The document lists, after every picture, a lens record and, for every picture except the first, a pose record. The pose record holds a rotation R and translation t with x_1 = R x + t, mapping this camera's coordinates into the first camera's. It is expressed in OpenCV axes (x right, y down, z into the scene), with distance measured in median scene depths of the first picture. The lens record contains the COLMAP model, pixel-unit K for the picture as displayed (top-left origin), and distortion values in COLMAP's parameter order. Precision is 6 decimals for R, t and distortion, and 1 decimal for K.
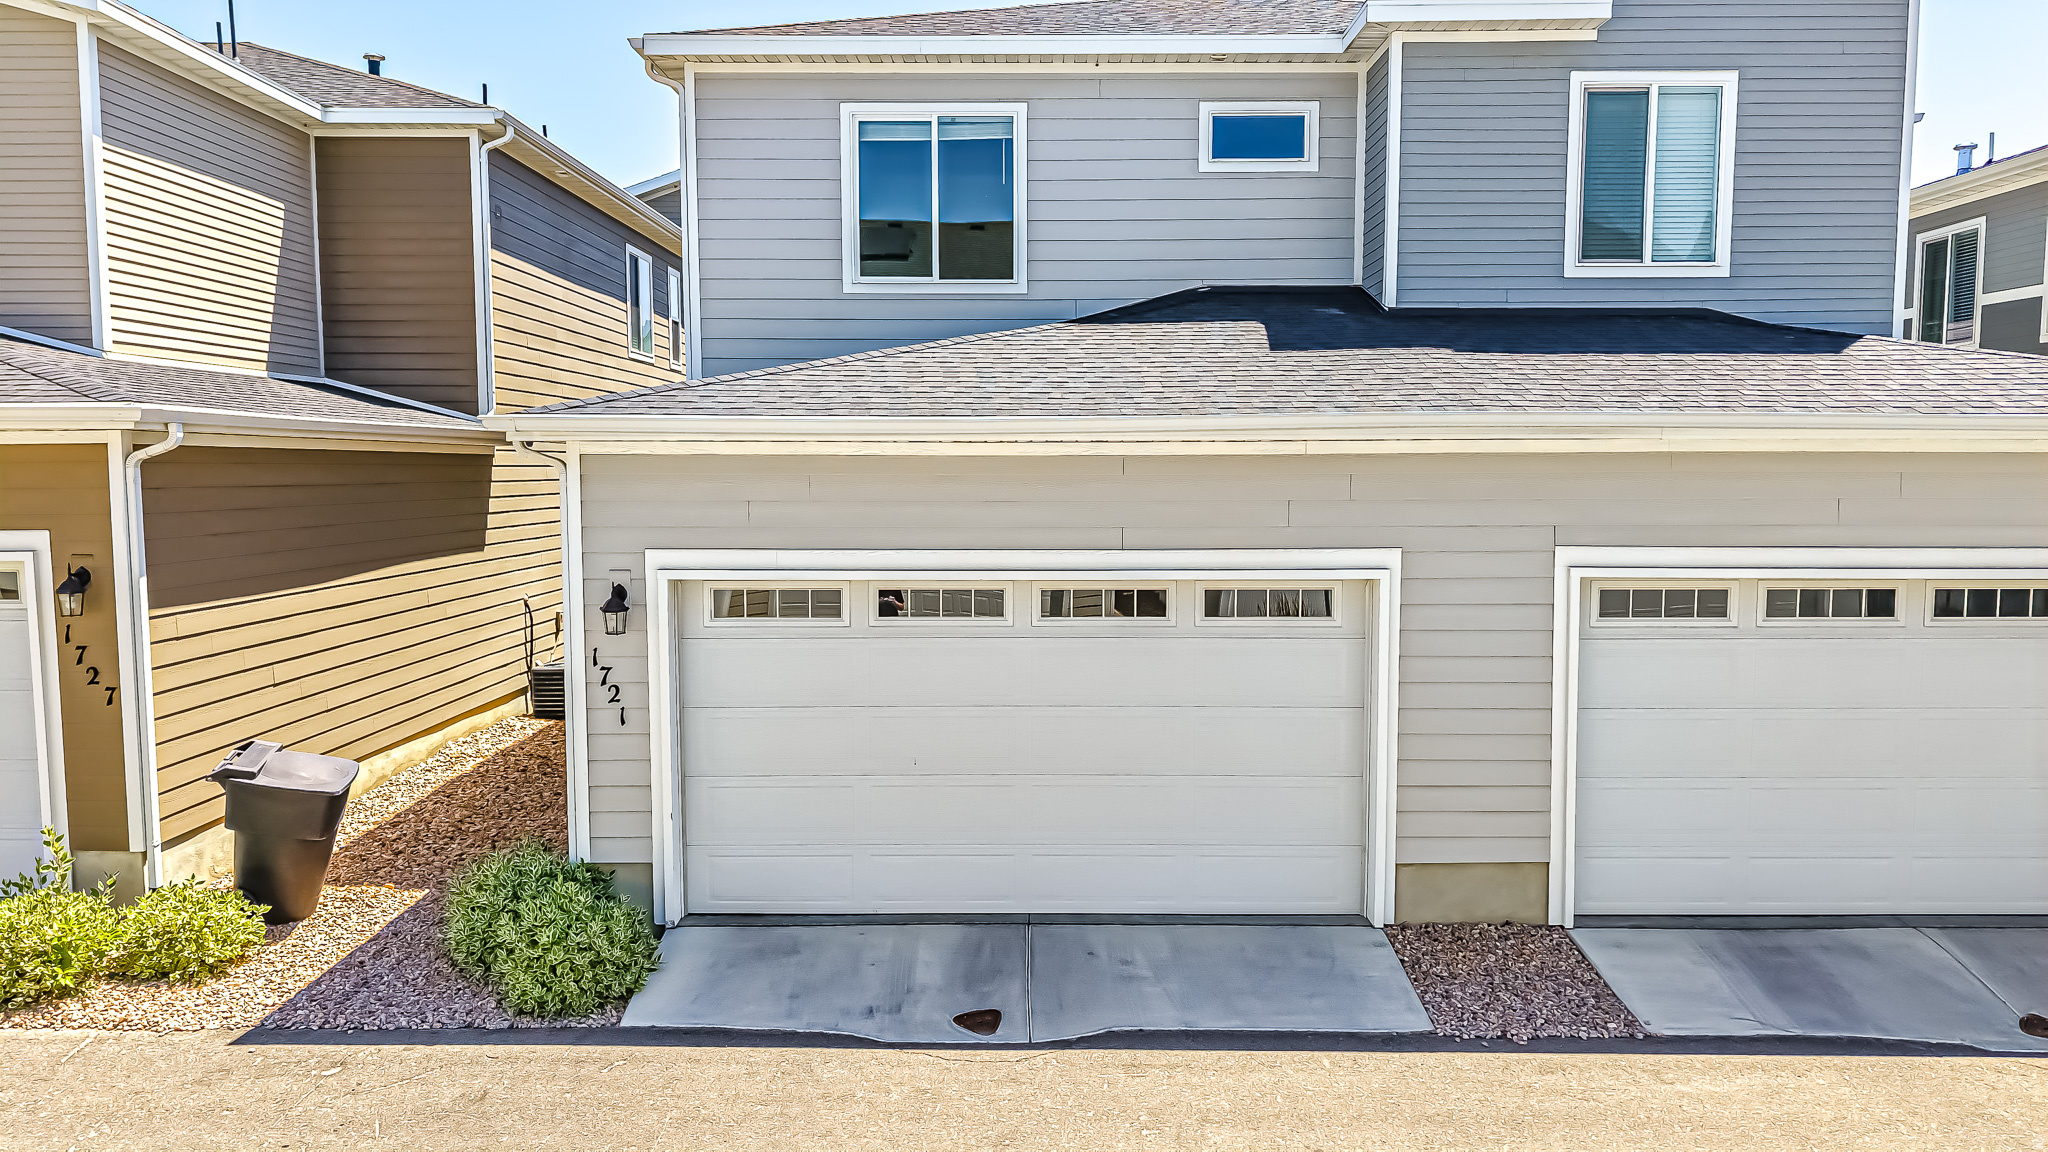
lens RADIAL K [[1373.2, 0, 1021.2], [0, 1373.2, 584.4], [0, 0, 1]] dist [0.025833, -0.034088]
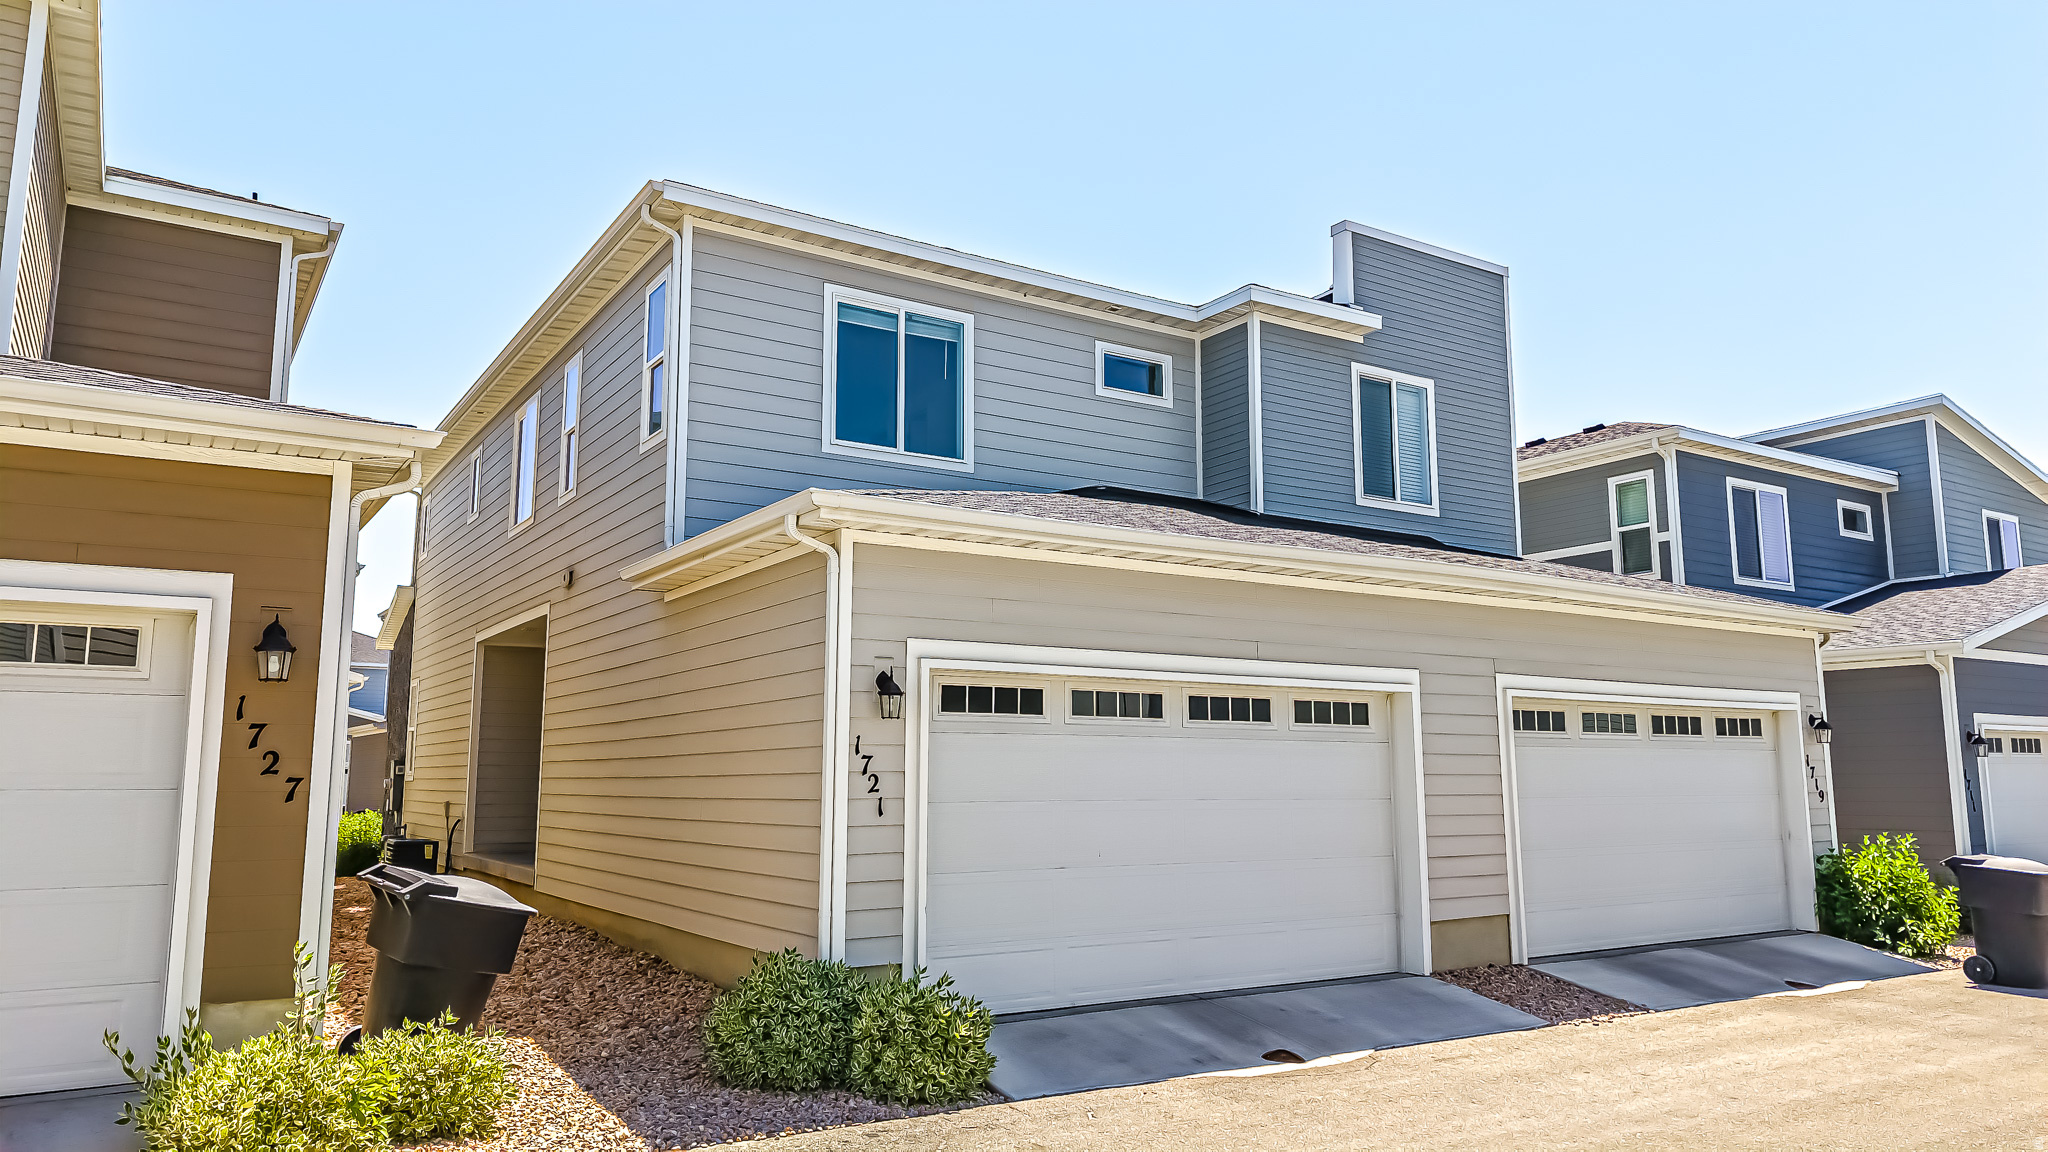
lens RADIAL K [[1373.2, 0, 1023.1], [0, 1373.2, 567.3], [0, 0, 1]] dist [0.025833, -0.034088]
pose [[0.839483, 0.082951, 0.537017, -0.609026], [0.046422, 0.973718, -0.222976, 0.124805], [-0.541399, 0.212114, 0.813569, 0.092590]]
